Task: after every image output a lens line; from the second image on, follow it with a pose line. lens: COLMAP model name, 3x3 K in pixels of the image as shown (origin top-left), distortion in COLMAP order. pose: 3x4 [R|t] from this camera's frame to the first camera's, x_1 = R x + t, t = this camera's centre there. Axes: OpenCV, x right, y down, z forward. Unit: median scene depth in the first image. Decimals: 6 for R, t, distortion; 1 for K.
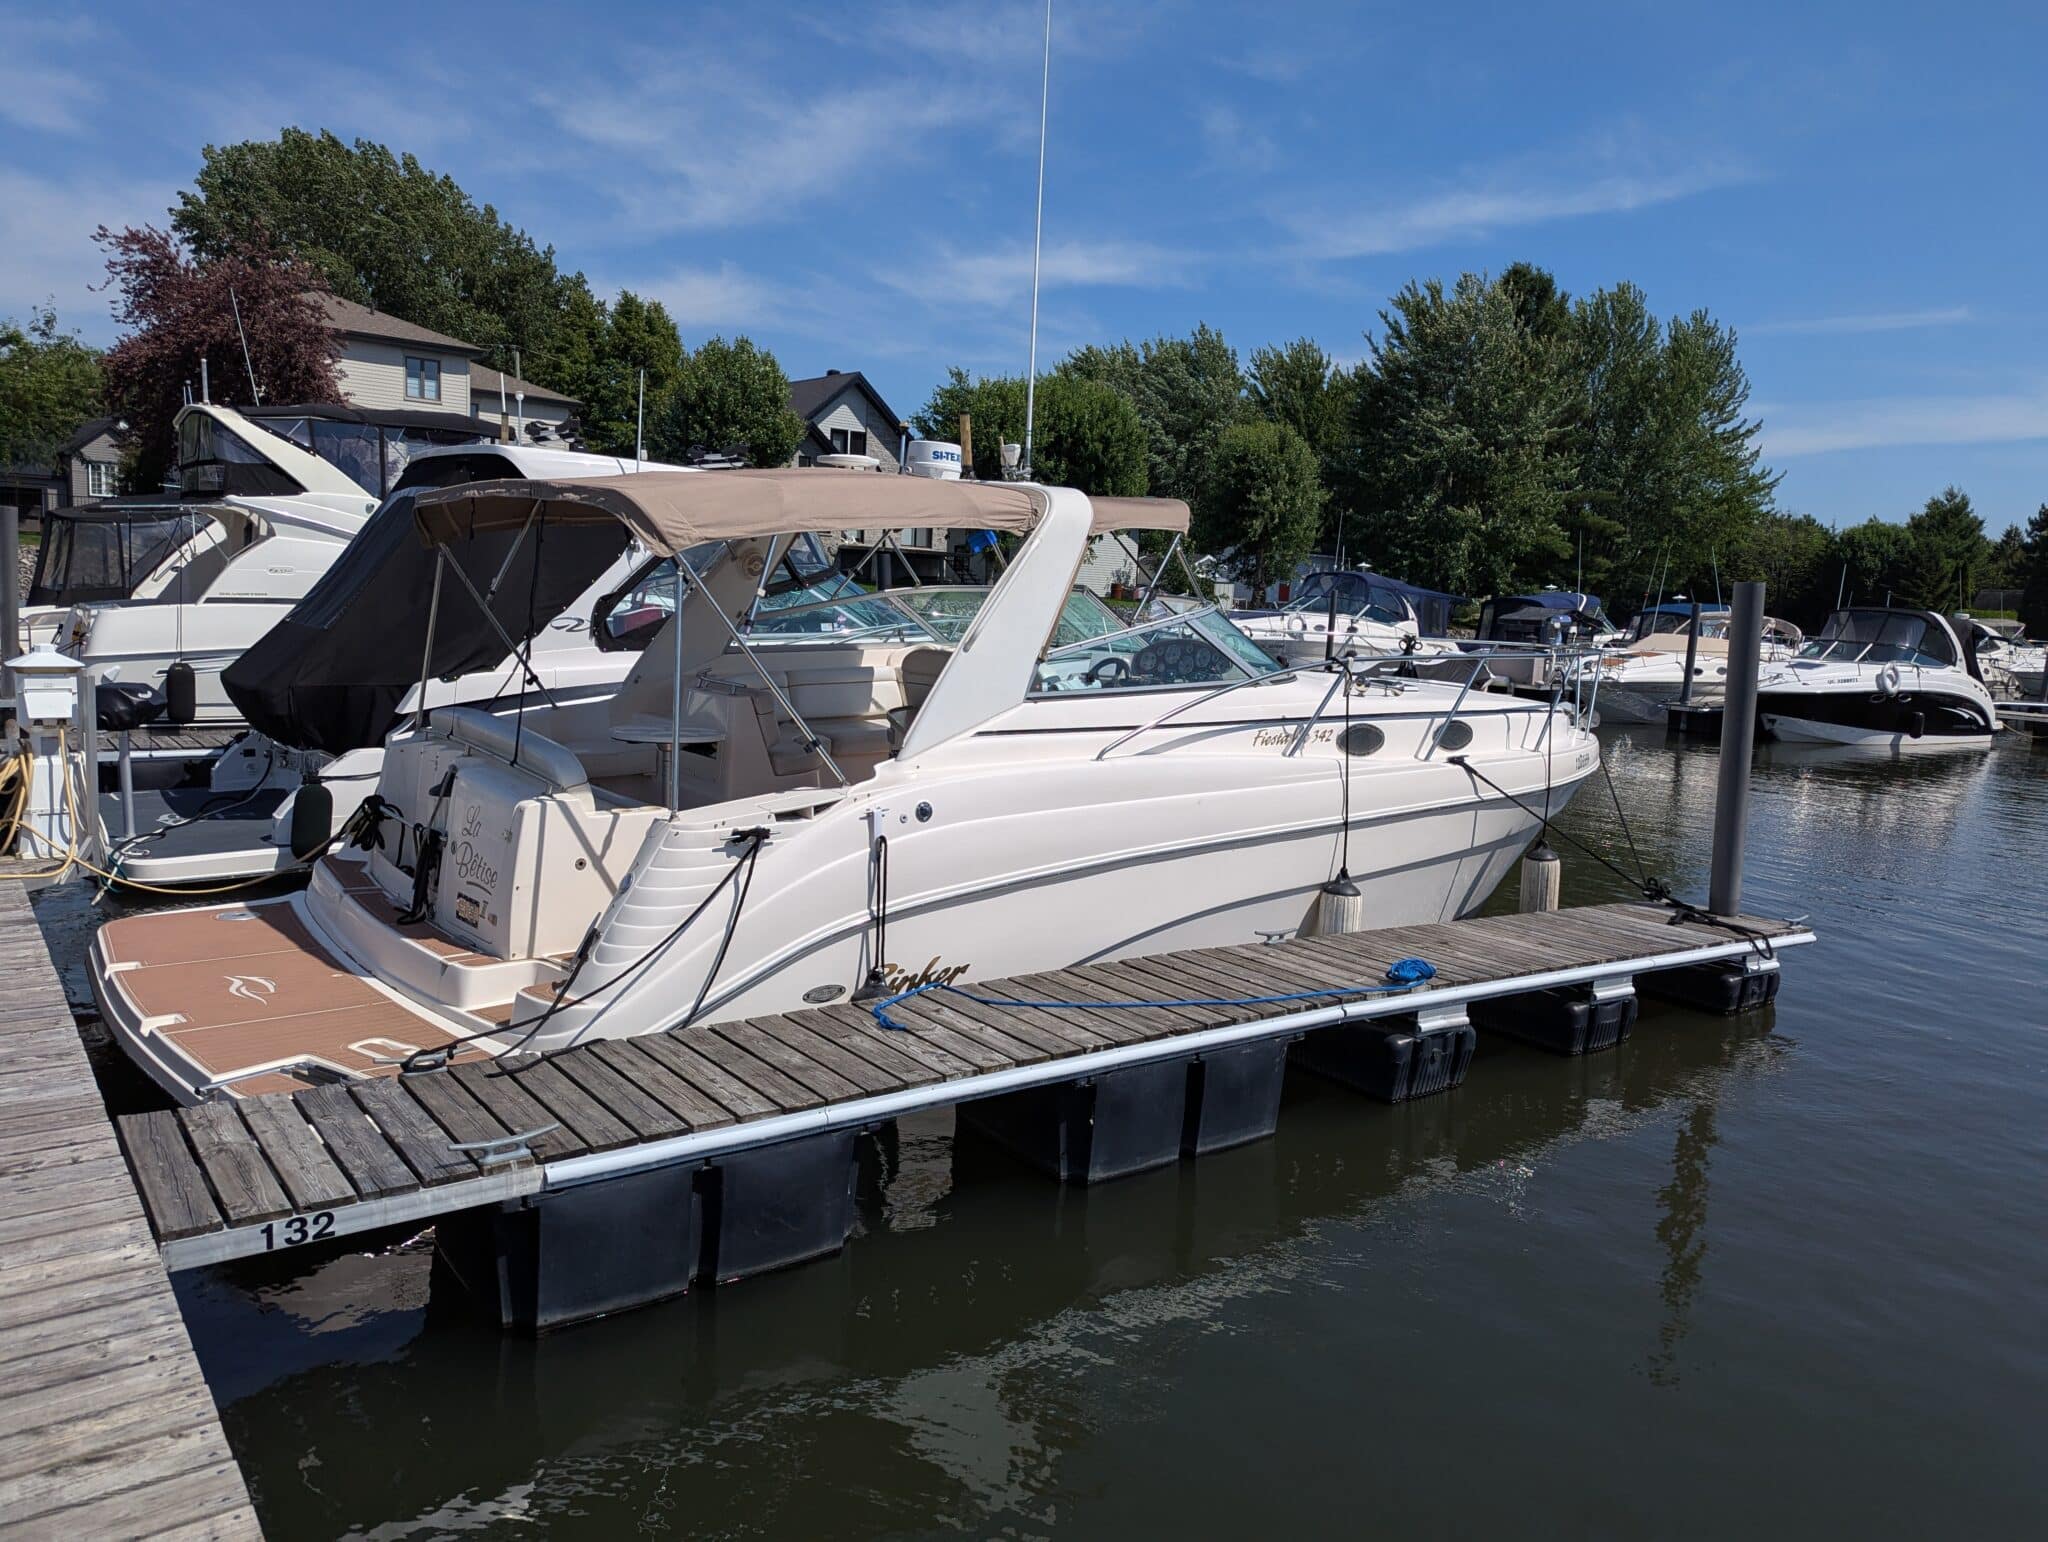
lens RADIAL K [[1415.9, 0, 1024.0], [0, 1415.9, 771.0], [0, 0, 1]] dist [-0.002722, -0.011642]
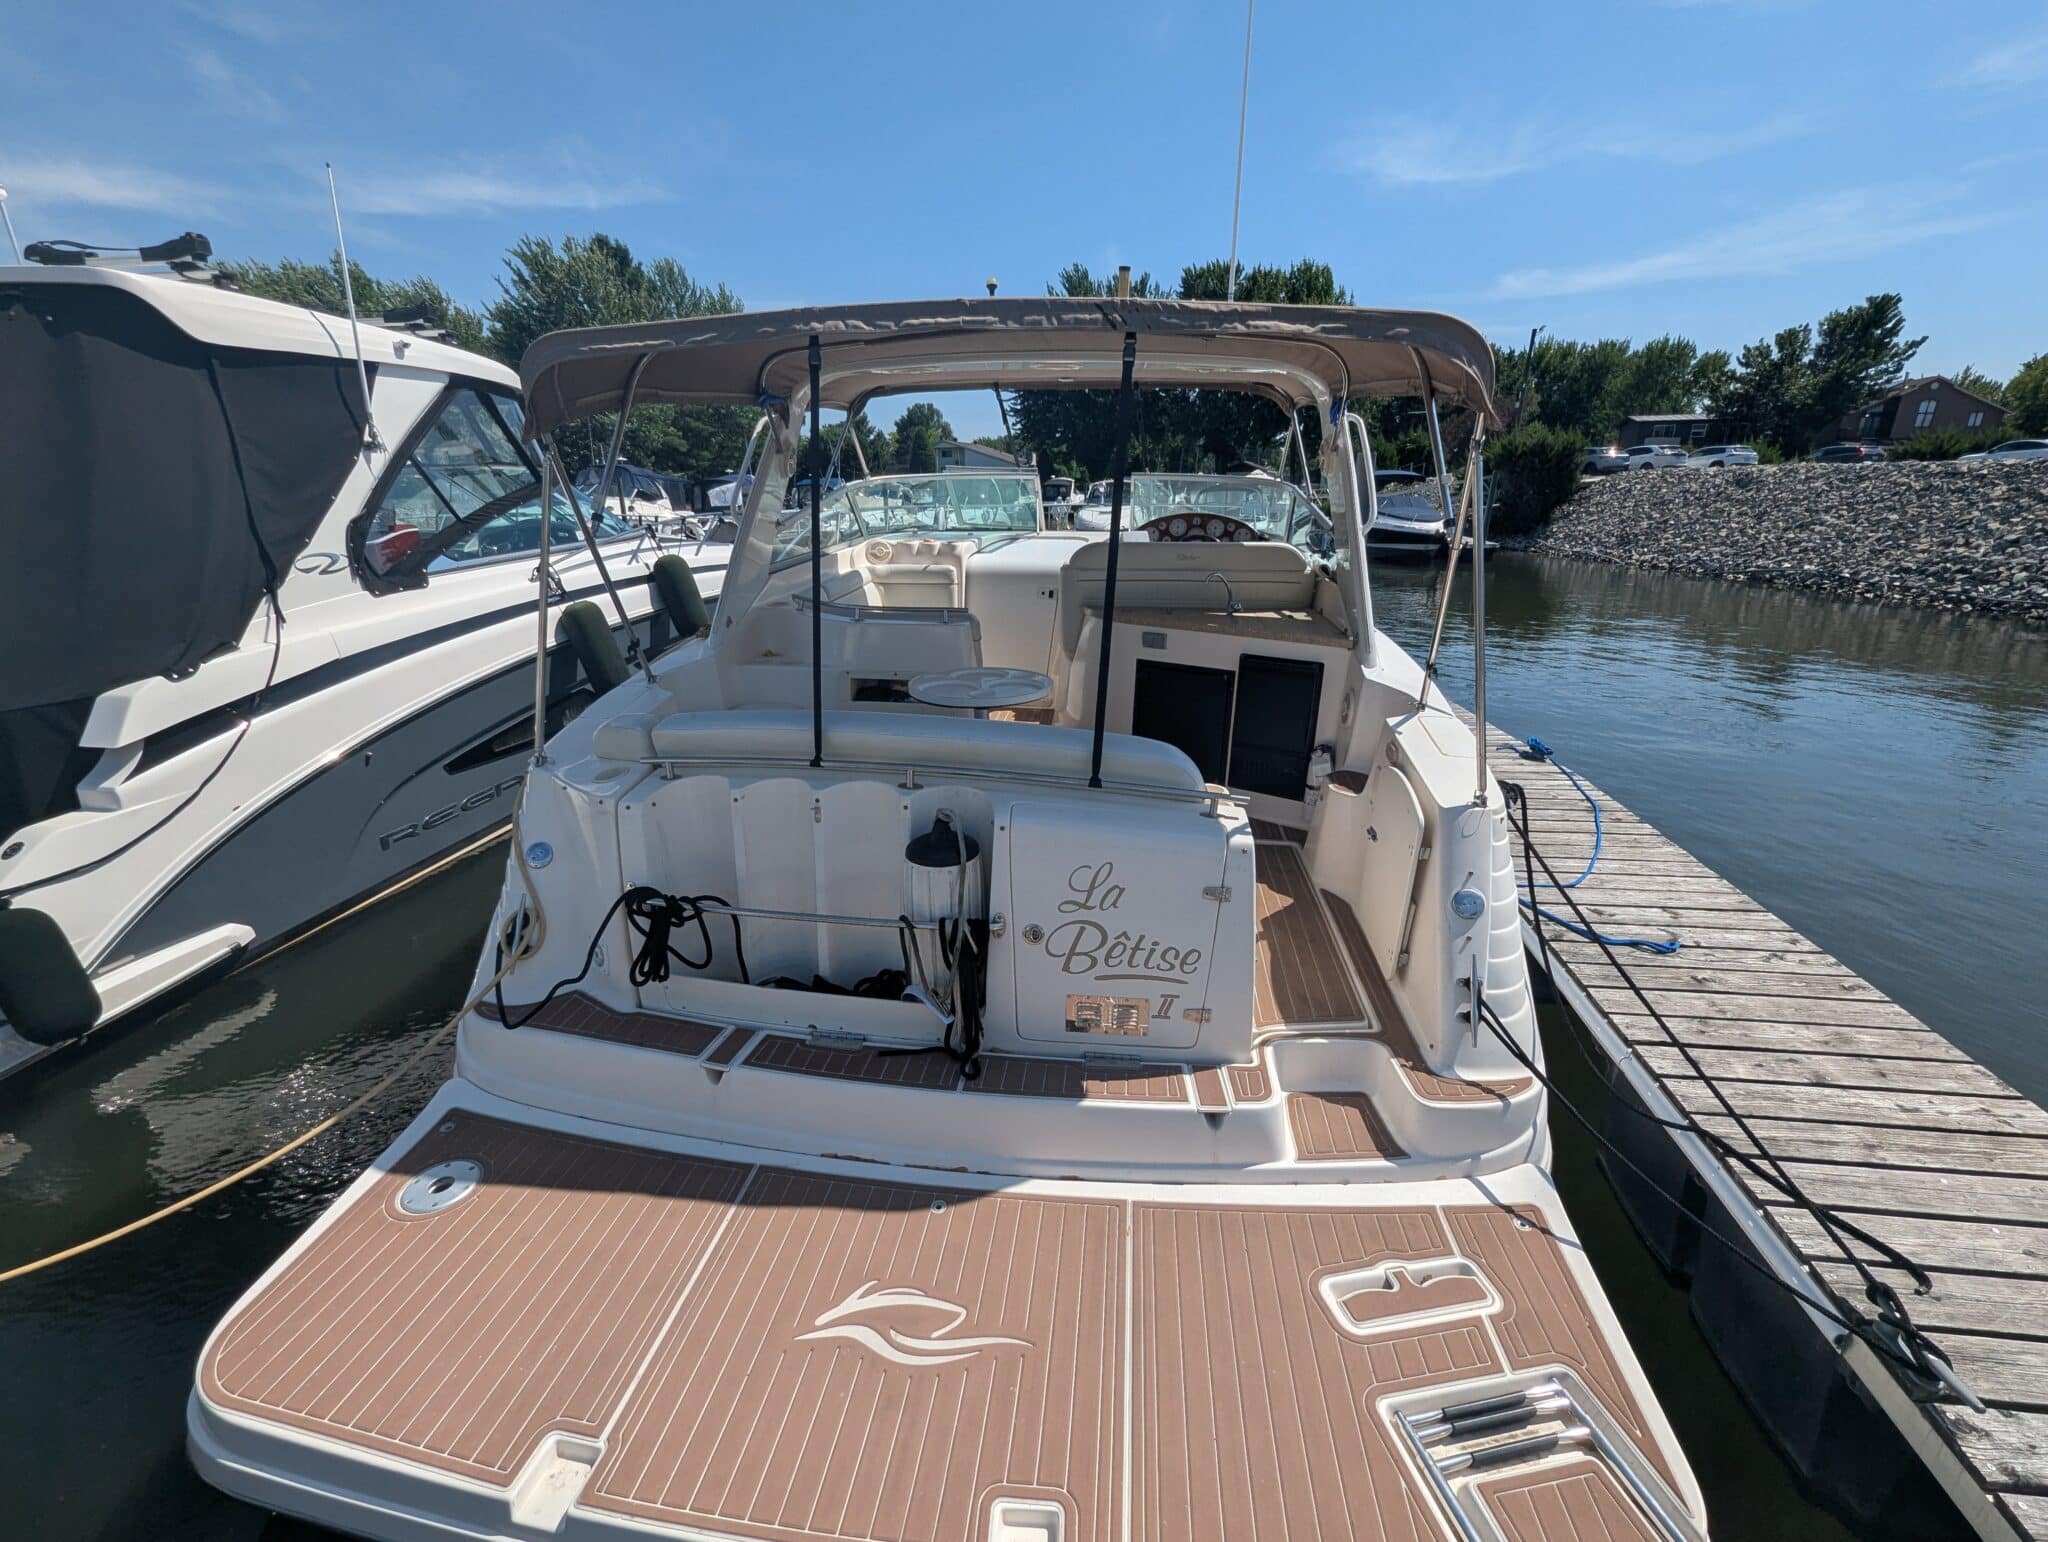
lens RADIAL K [[861.6, 0, 1024.0], [0, 861.6, 771.0], [0, 0, 1]] dist [-0.002321, 0.000018]
pose [[0.720082, -0.264660, 0.641433, -0.107193], [0.129432, 0.959410, 0.250558, -0.019264], [-0.681710, -0.097401, 0.725110, 0.128166]]
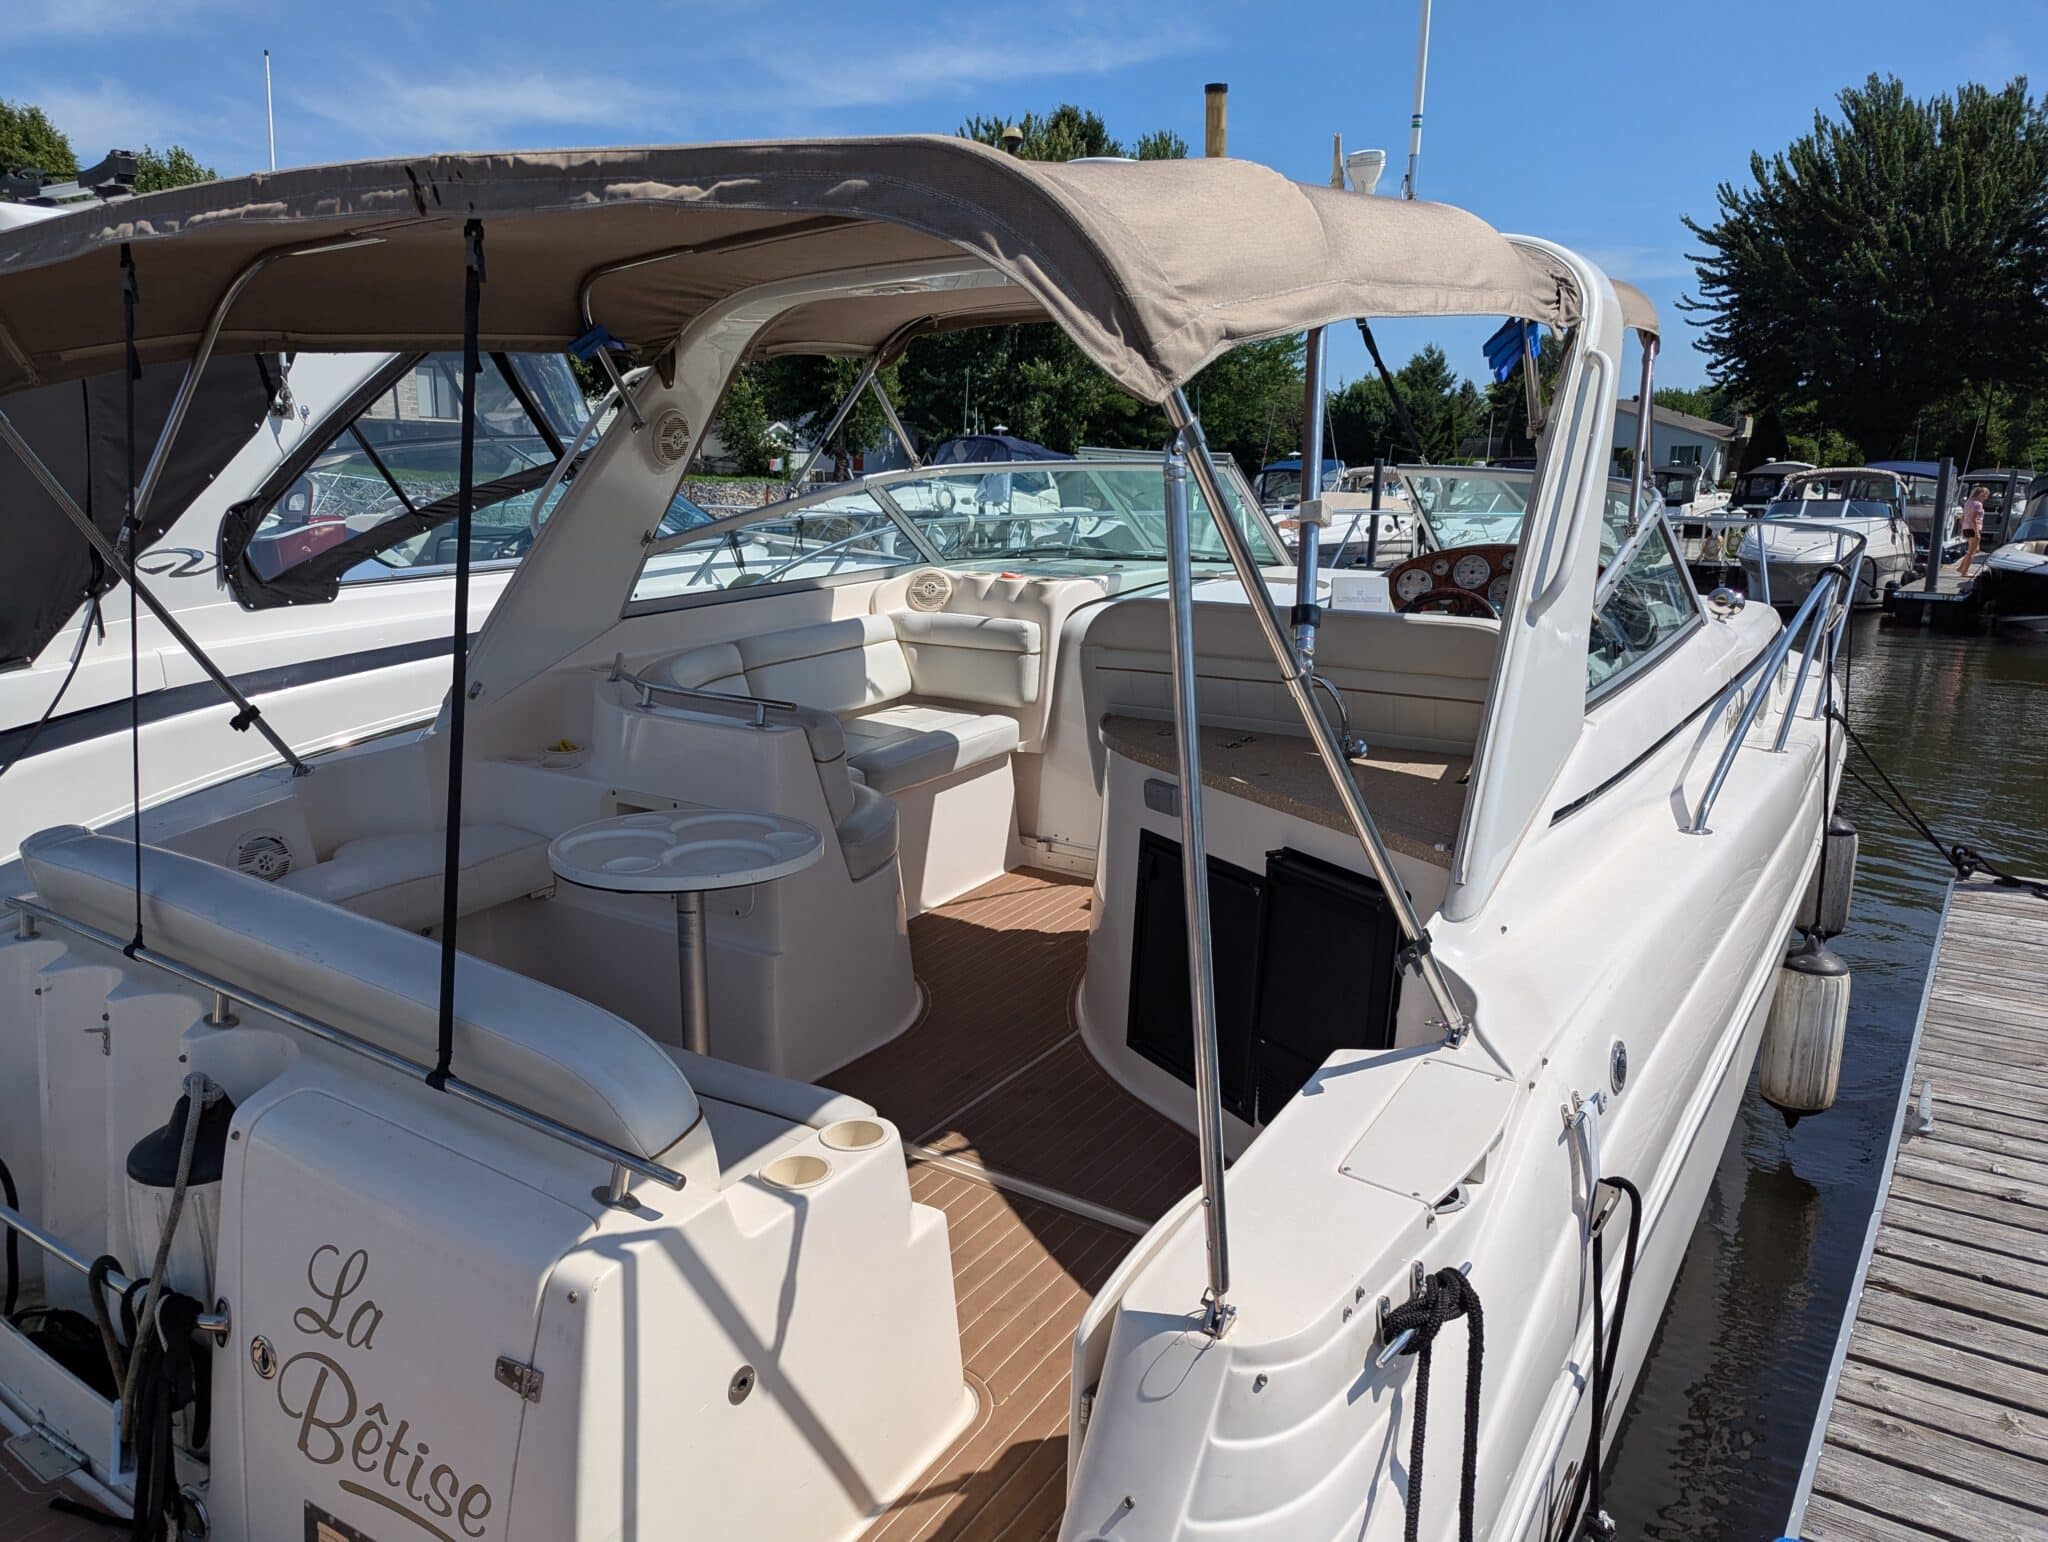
lens RADIAL K [[1423.7, 0, 1024.0], [0, 1423.7, 771.0], [0, 0, 1]] dist [0.044014, -0.047988]
pose [[0.945769, -0.096072, 0.310307, -0.056990], [0.068502, 0.992769, 0.098579, -0.016838], [-0.317534, -0.071976, 0.945511, 0.114264]]
